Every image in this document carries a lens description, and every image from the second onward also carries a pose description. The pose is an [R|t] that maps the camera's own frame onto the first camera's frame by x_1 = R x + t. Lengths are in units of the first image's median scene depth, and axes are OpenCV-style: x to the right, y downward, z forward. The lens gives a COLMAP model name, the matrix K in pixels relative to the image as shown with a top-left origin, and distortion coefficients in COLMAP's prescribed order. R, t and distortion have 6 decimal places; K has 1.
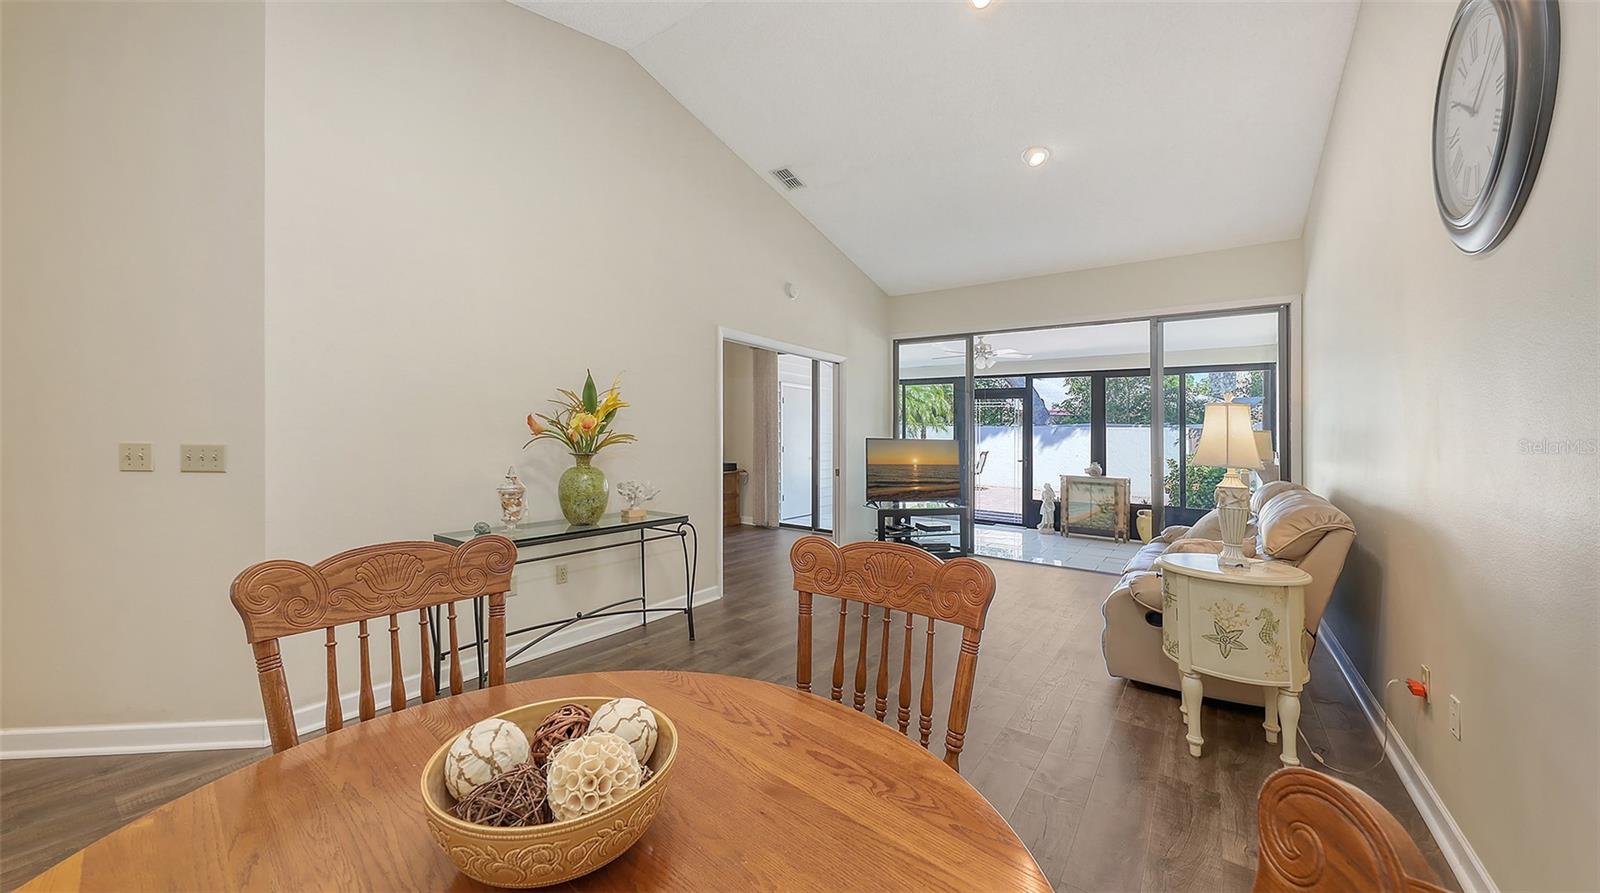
lens RADIAL K [[569.9, 0, 780.2], [0, 569.9, 432.3], [0, 0, 1]] dist [0.005484, -0.001425]
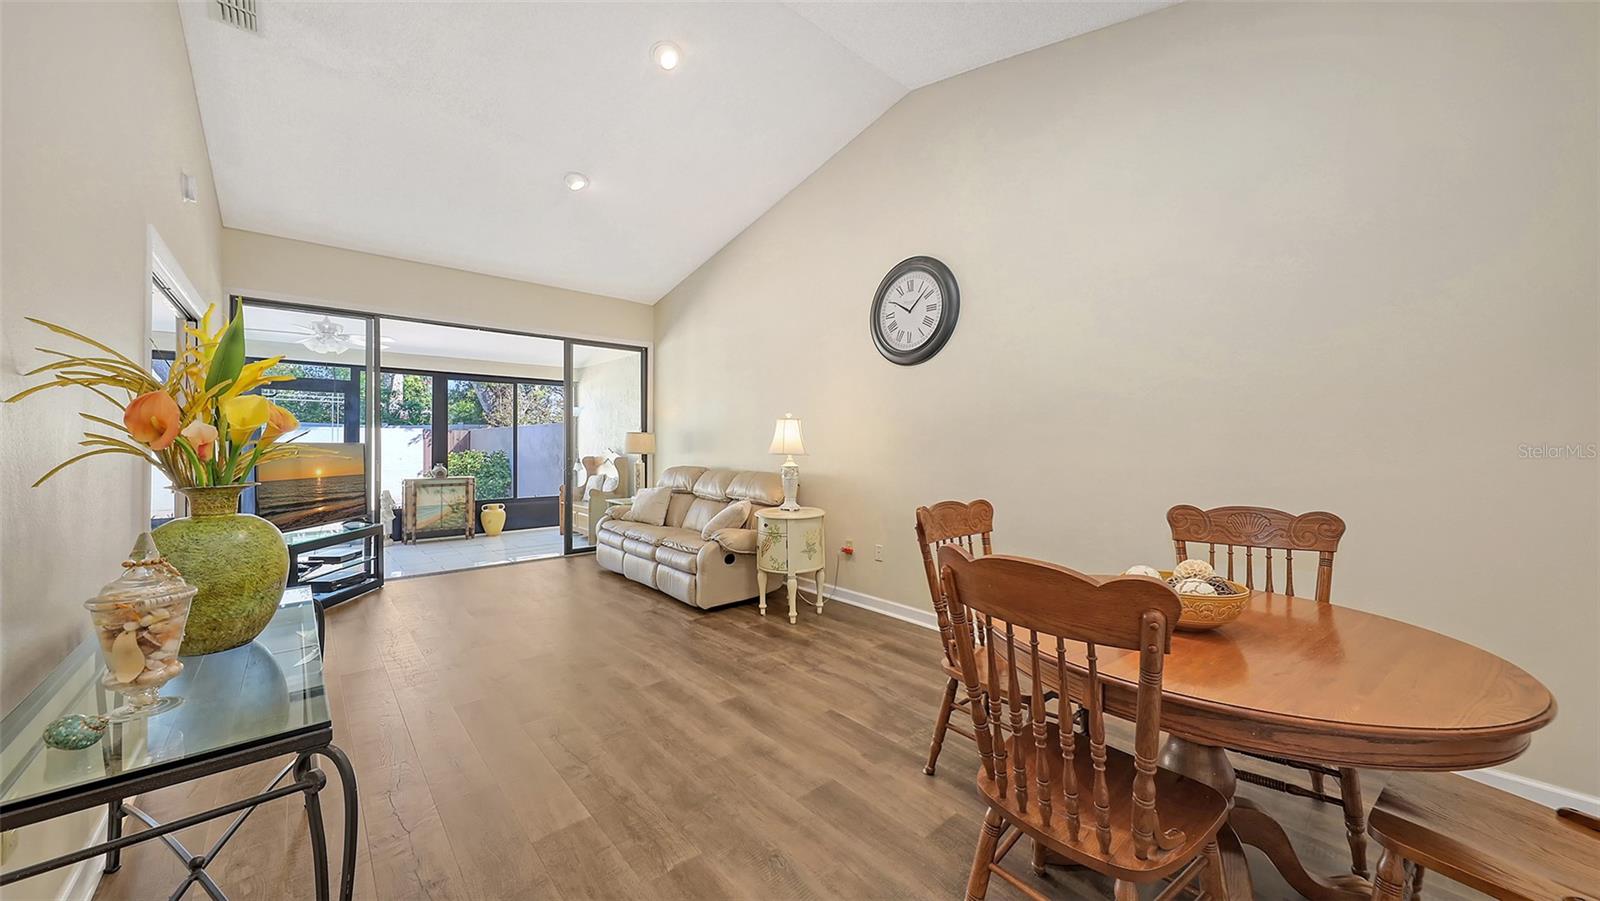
lens RADIAL K [[569.9, 0, 802.6], [0, 569.9, 445.3], [0, 0, 1]] dist [0.005484, -0.001425]
pose [[0.214701, -0.020389, 0.976467, -0.350799], [-0.002535, 0.999767, 0.021433, -0.001764], [-0.976677, -0.007077, 0.214599, 0.228766]]
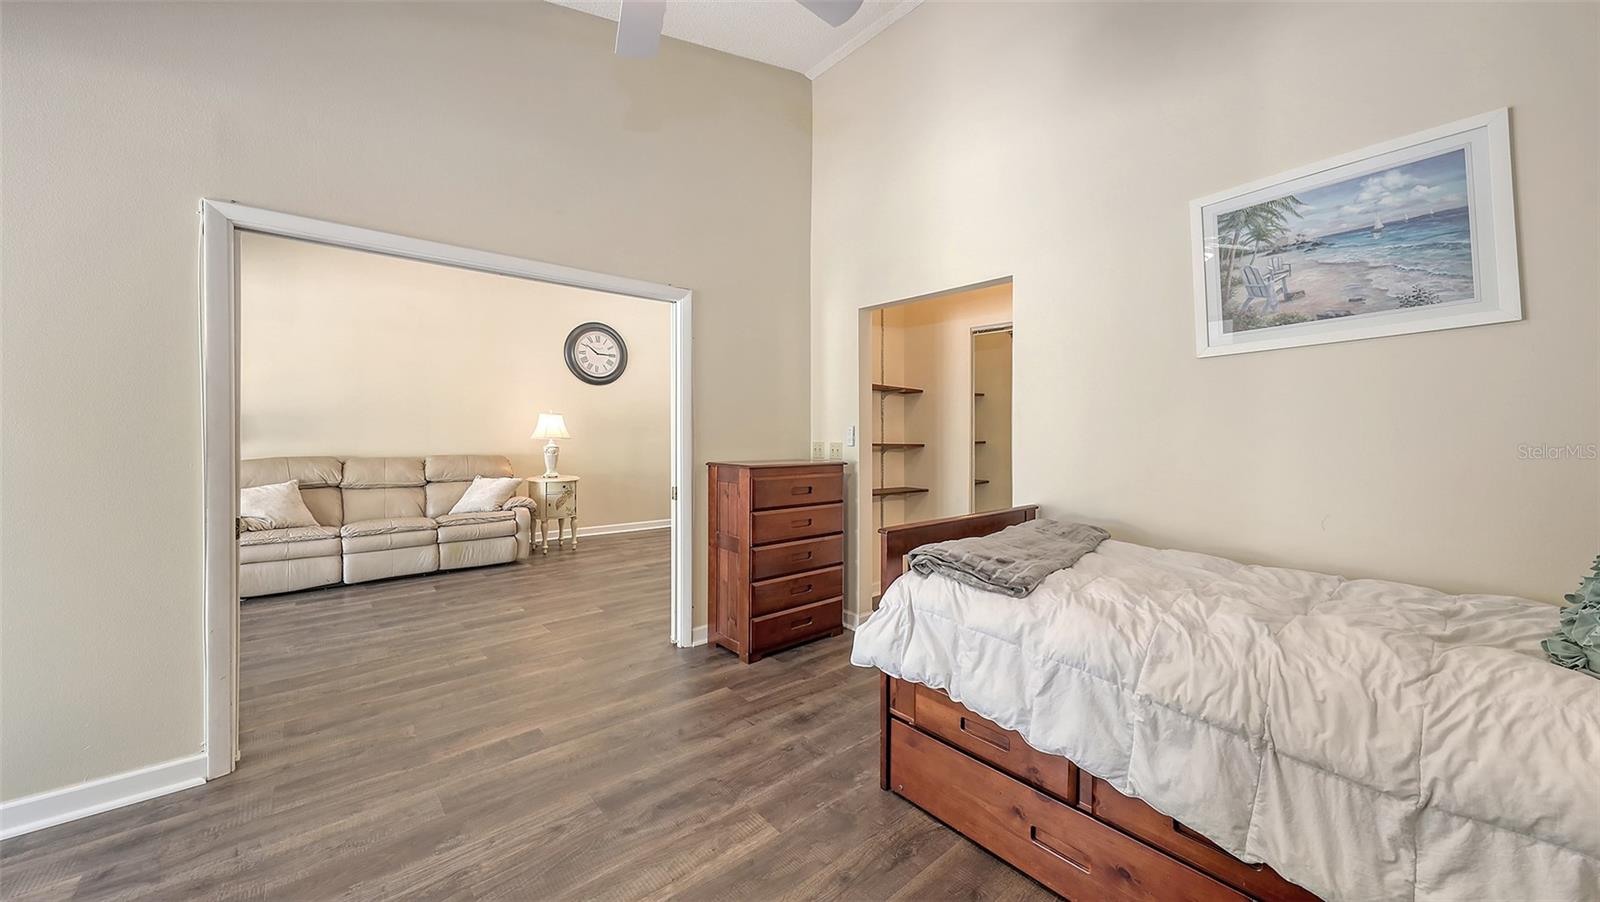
lens RADIAL K [[574.0, 0, 798.9], [0, 574.0, 430.5], [0, 0, 1]] dist [0.002763, -0.000005]
pose [[-0.974136, -0.023656, 0.224722, -0.322123], [-0.024672, 0.999694, -0.001715, 0.000807], [-0.224612, -0.007215, -0.974422, 1.258716]]
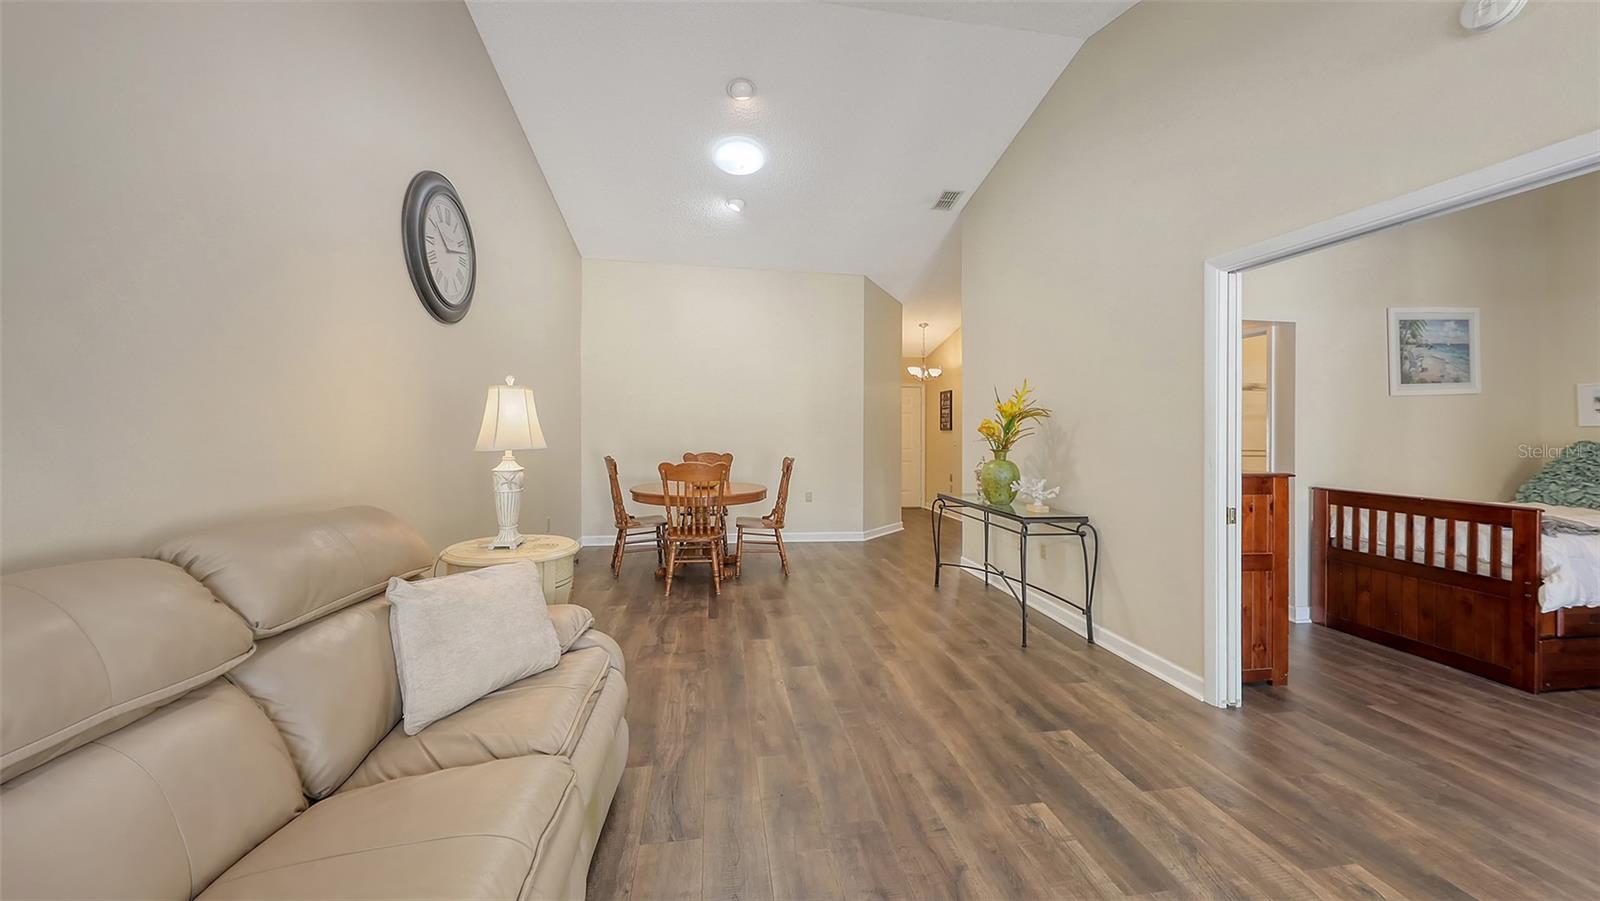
lens RADIAL K [[569.9, 0, 815.1], [0, 569.9, 422.4], [0, 0, 1]] dist [0.005484, -0.001425]
pose [[-0.690189, -0.040554, -0.722492, 0.457671], [-0.021967, 0.999142, -0.035098, 0.016624], [0.723295, -0.008353, -0.690488, 0.812969]]
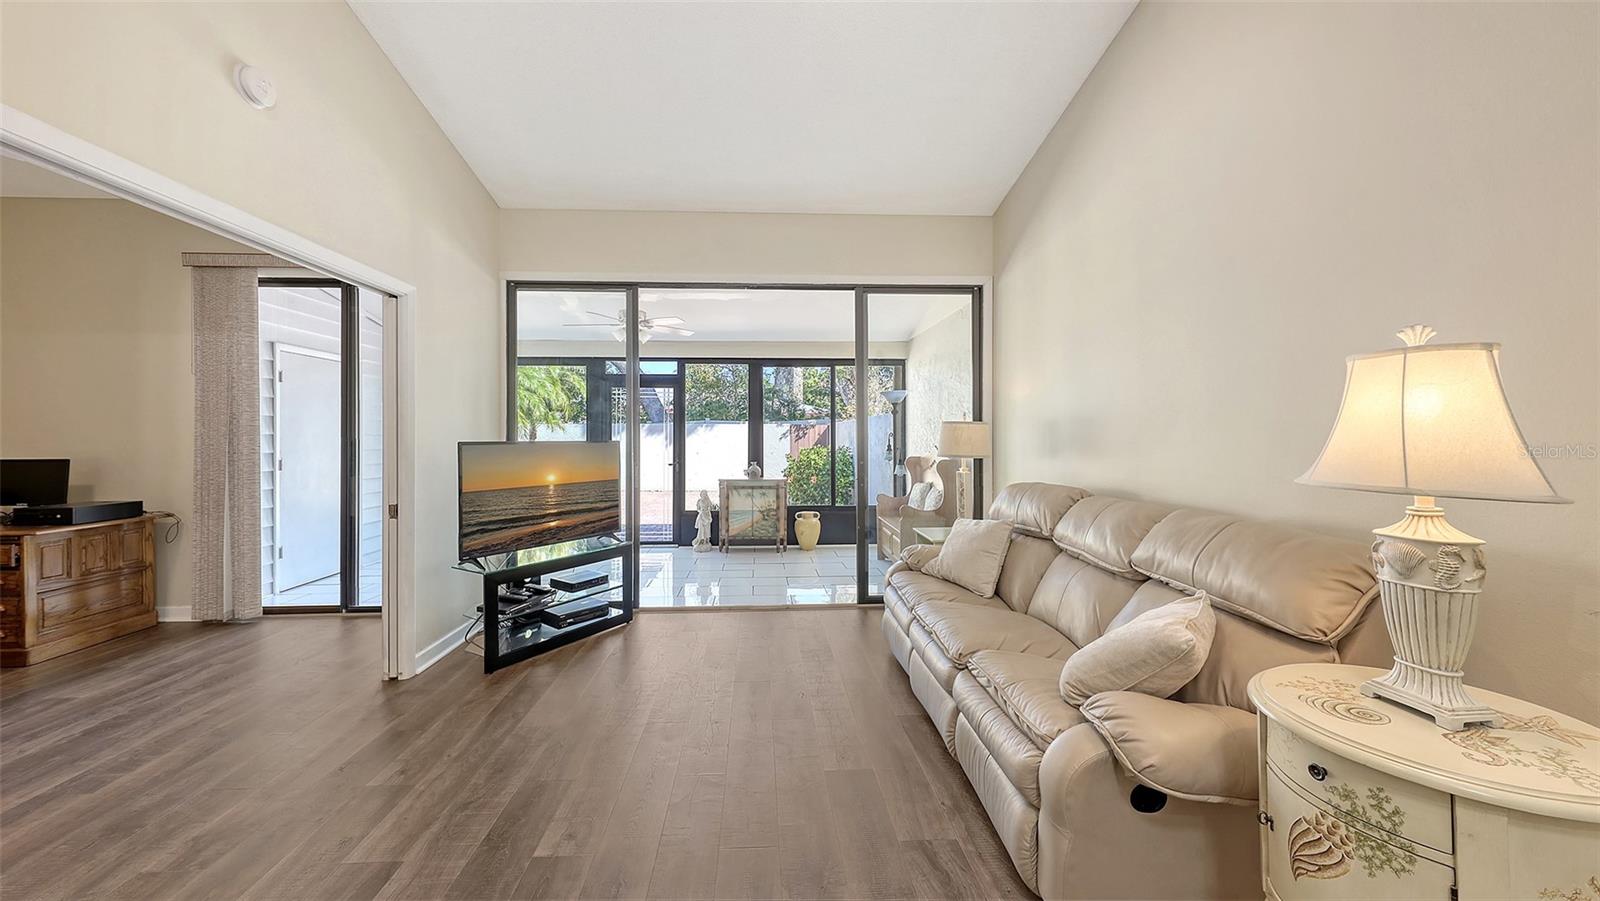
lens RADIAL K [[569.9, 0, 784.0], [0, 569.9, 431.3], [0, 0, 1]] dist [0.005484, -0.001425]
pose [[0.774809, -0.014005, 0.632040, 0.048886], [0.013589, 0.999893, 0.005497, 0.001088], [-0.632049, 0.004330, 0.774917, 0.378979]]
